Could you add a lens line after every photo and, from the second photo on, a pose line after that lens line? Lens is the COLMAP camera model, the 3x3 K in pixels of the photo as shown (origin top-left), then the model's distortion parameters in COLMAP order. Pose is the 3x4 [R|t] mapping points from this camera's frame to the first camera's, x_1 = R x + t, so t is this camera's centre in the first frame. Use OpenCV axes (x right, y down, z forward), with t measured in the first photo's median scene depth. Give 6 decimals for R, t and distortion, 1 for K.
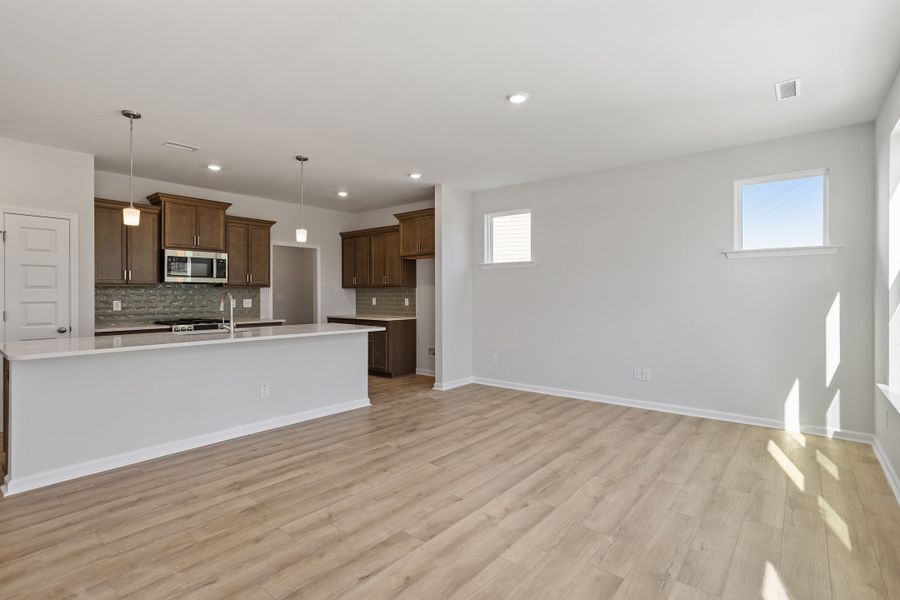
lens RADIAL K [[440.2, 0, 450.0], [0, 440.2, 290.8], [0, 0, 1]] dist [-0.038515, 0.023346]
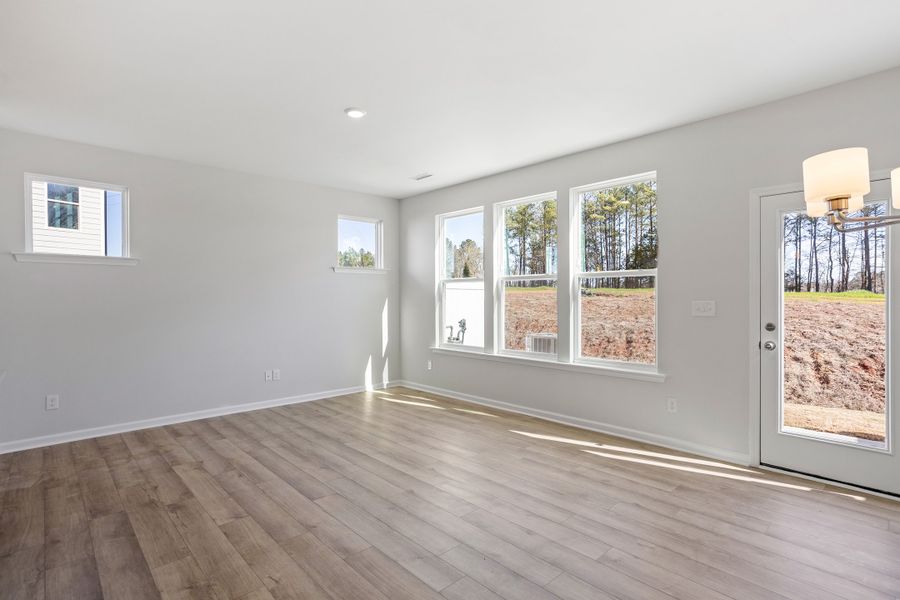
lens RADIAL K [[440.2, 0, 446.9], [0, 440.2, 298.9], [0, 0, 1]] dist [-0.038515, 0.023346]
pose [[0.131184, 0.000599, 0.991358, -0.661368], [-0.000599, 1.000000, -0.000525, 0.002357], [-0.991358, -0.000525, 0.131184, 0.491963]]
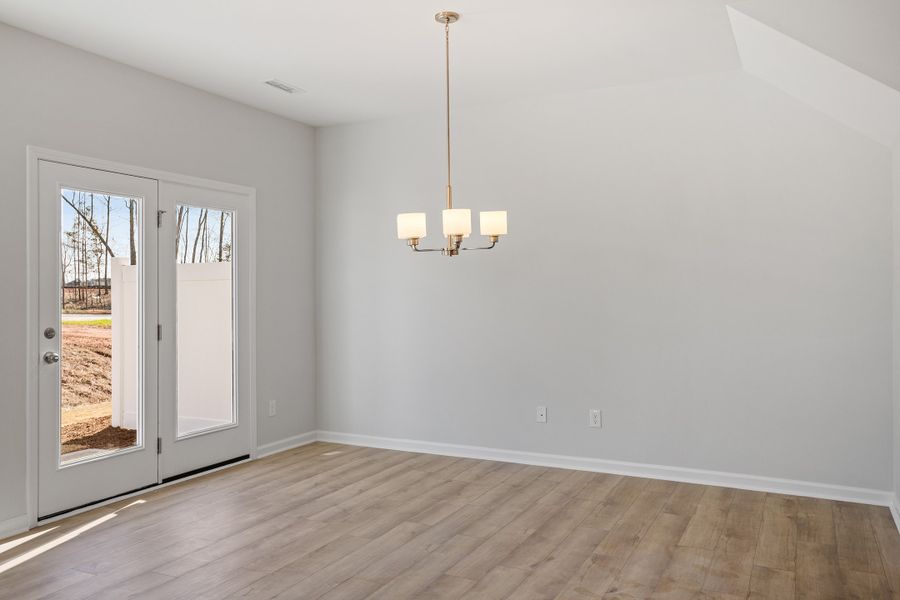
lens RADIAL K [[713.1, 0, 441.5], [0, 713.1, 292.2], [0, 0, 1]] dist [-0.015922, 0.009060]
pose [[-0.976299, 0.005239, -0.216361, -0.142105], [0.006748, 0.999958, -0.006235, 0.005466], [0.216319, -0.007548, -0.976294, 1.066393]]
